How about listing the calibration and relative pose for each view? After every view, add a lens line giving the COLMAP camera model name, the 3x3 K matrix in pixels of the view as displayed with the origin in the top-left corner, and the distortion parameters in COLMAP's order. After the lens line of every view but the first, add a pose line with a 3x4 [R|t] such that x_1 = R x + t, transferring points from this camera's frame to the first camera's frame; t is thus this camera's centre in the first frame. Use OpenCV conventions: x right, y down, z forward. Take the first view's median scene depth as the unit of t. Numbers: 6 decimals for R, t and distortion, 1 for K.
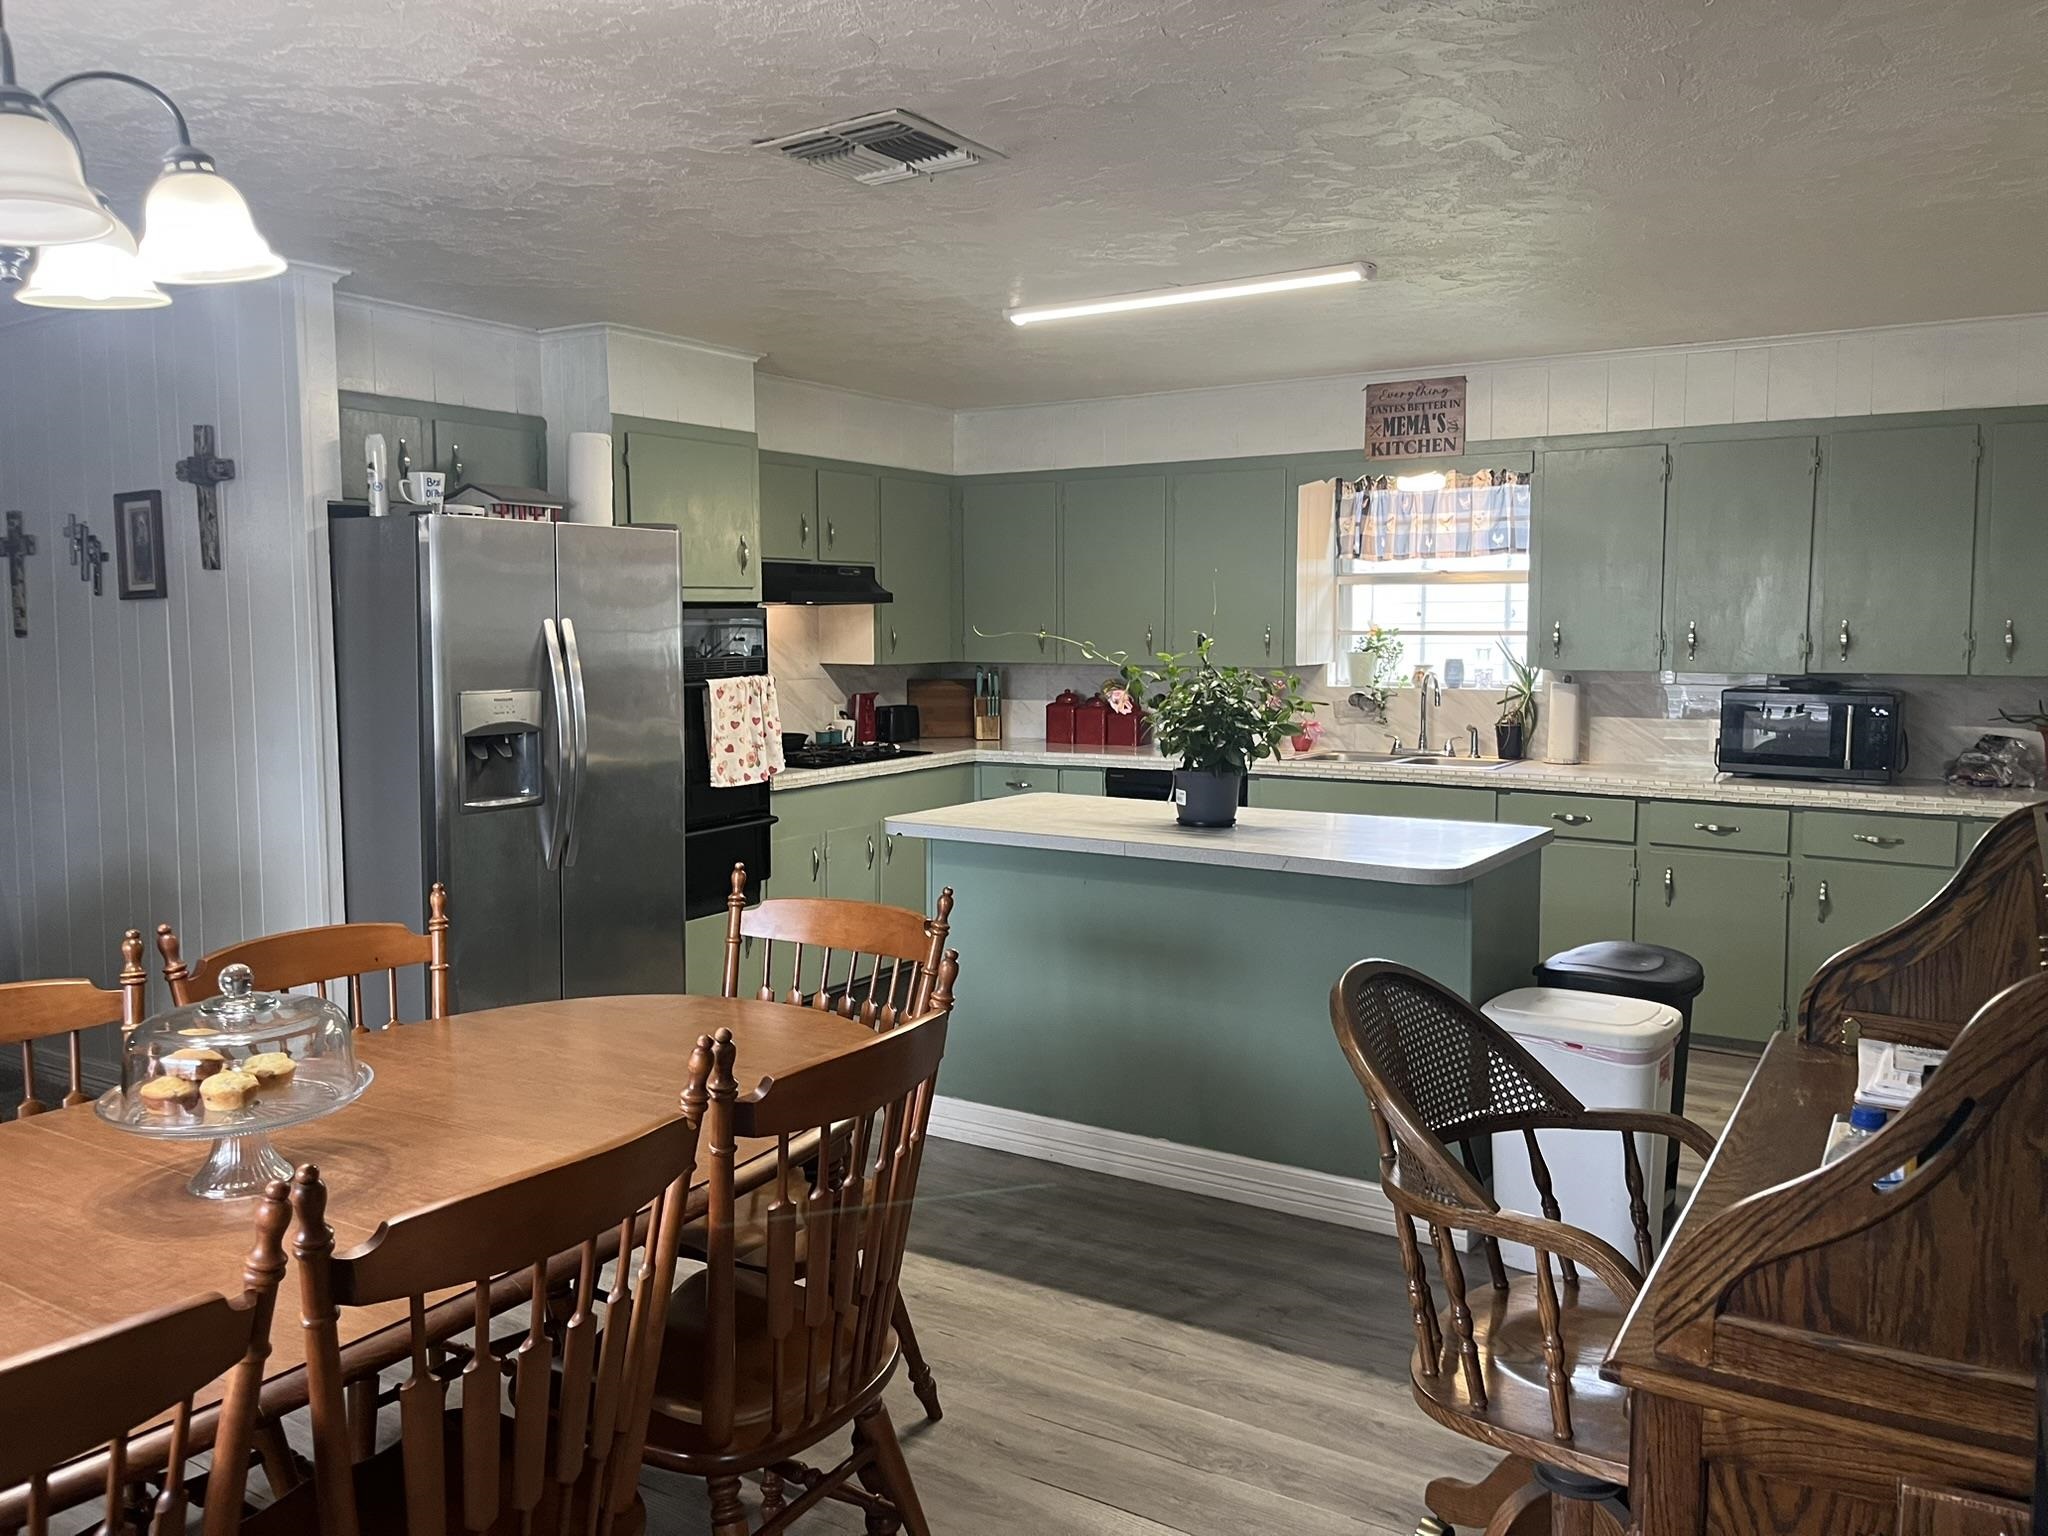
lens RADIAL K [[1587.5, 0, 1026.5], [0, 1587.5, 768.0], [0, 0, 1]] dist [0.060780, -0.051196]
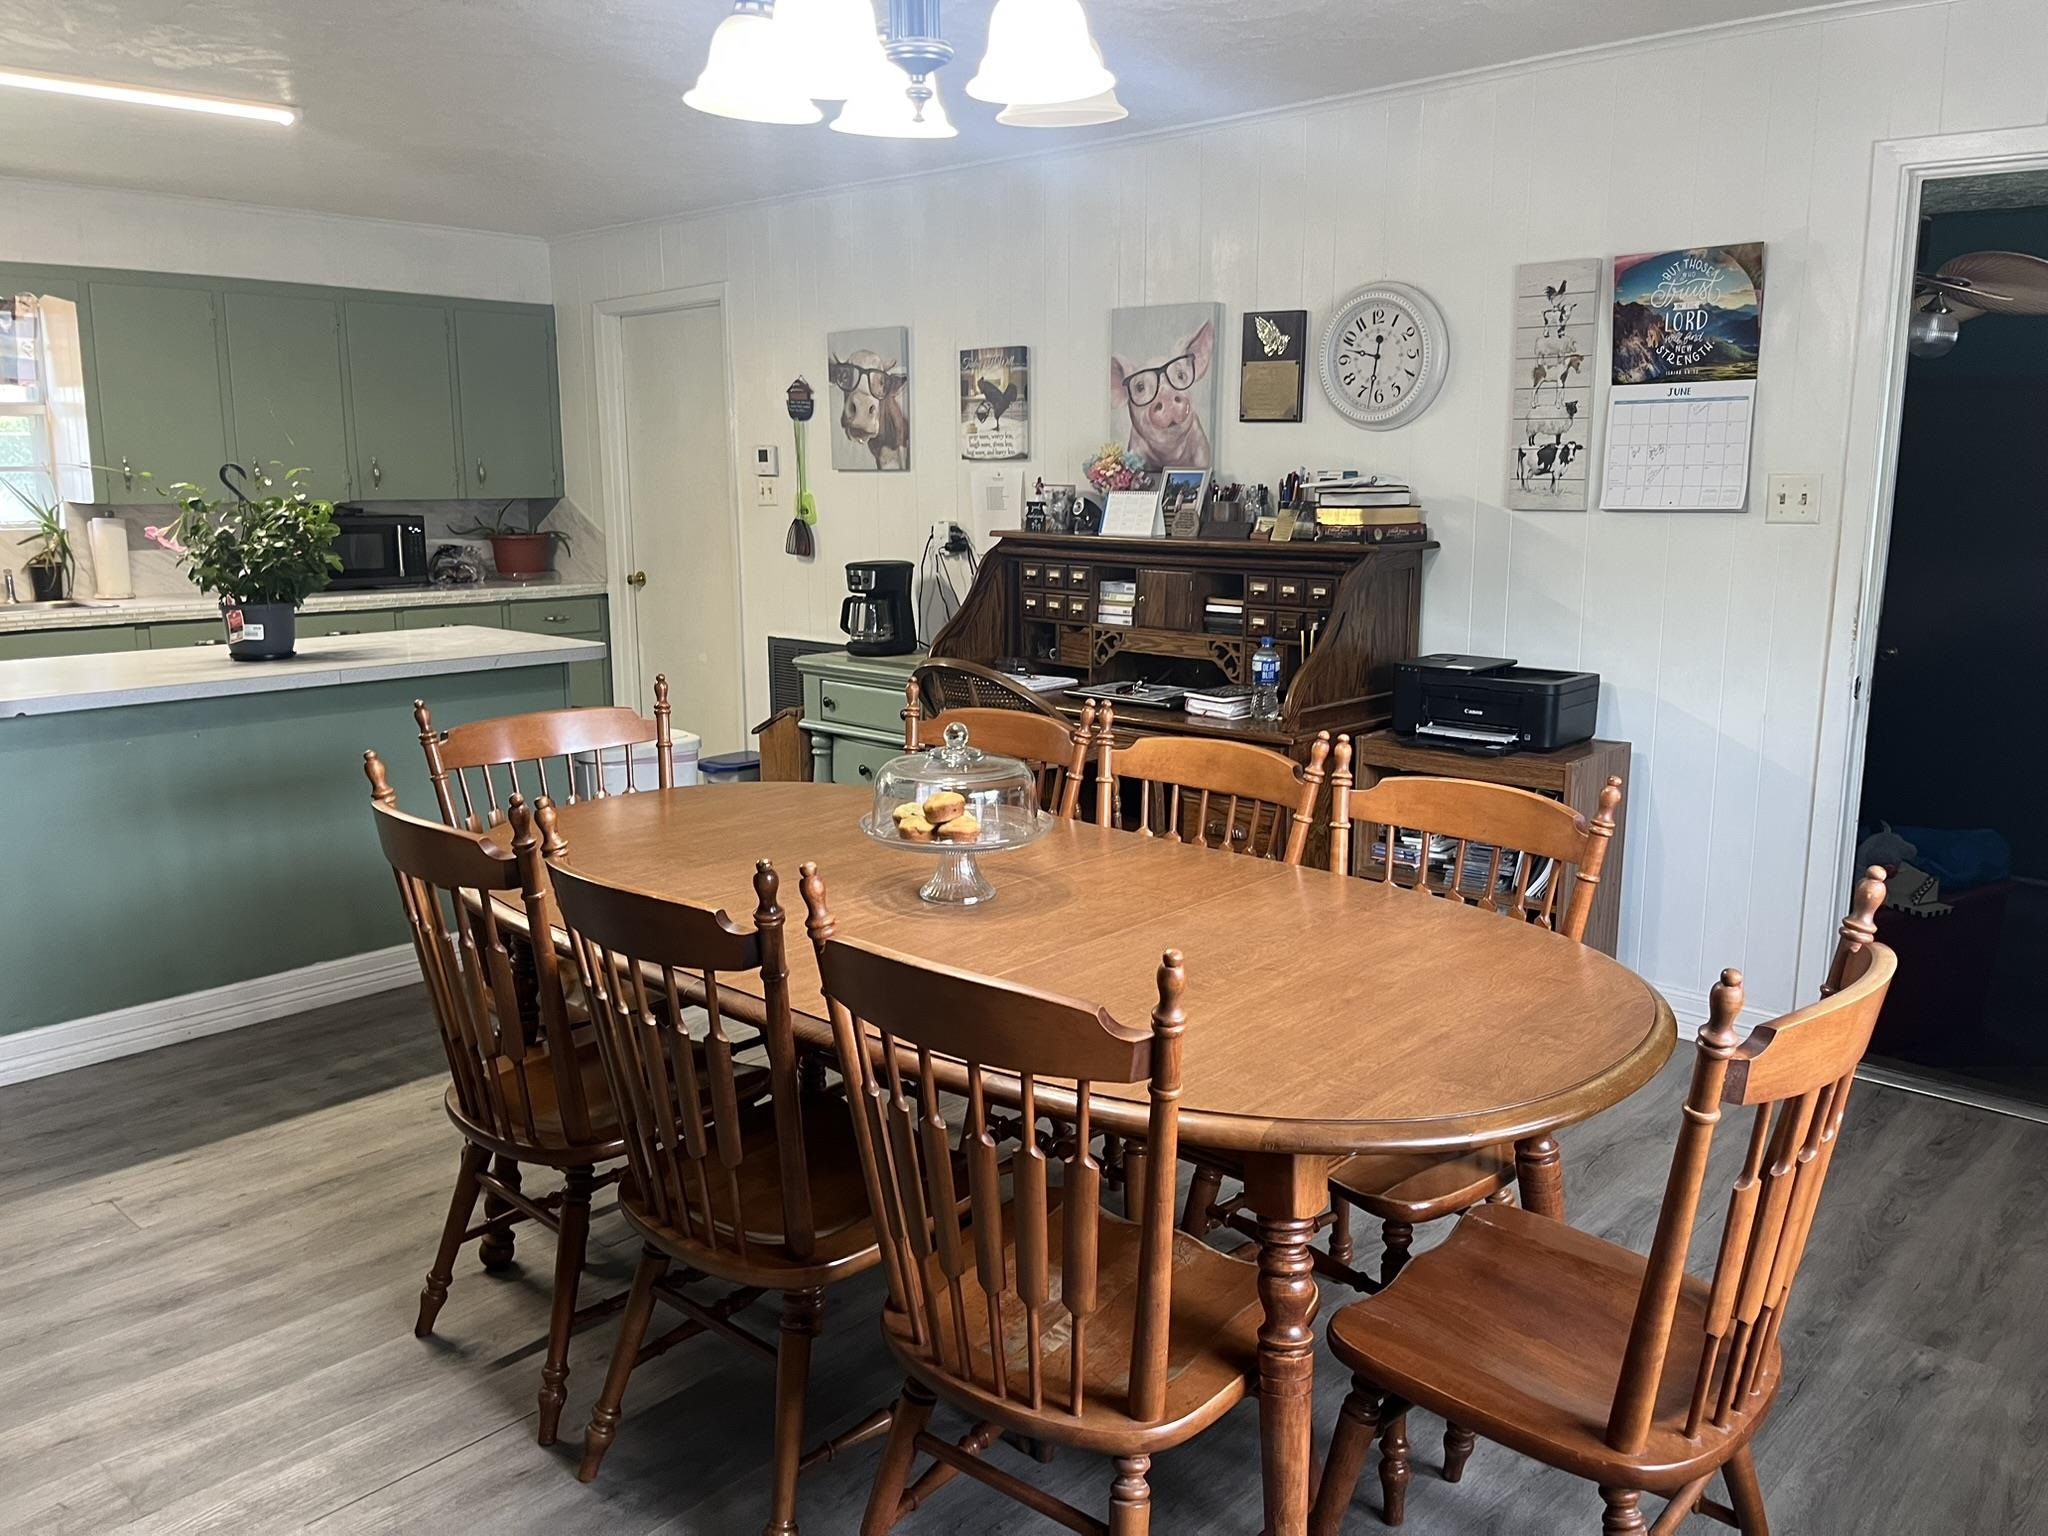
lens RADIAL K [[1587.5, 0, 1030.9], [0, 1587.5, 767.9], [0, 0, 1]] dist [0.060780, -0.051196]
pose [[0.210912, -0.186760, 0.959498, -0.782079], [0.095200, 0.980837, 0.169987, -0.023416], [-0.972858, 0.055492, 0.224650, 0.307988]]
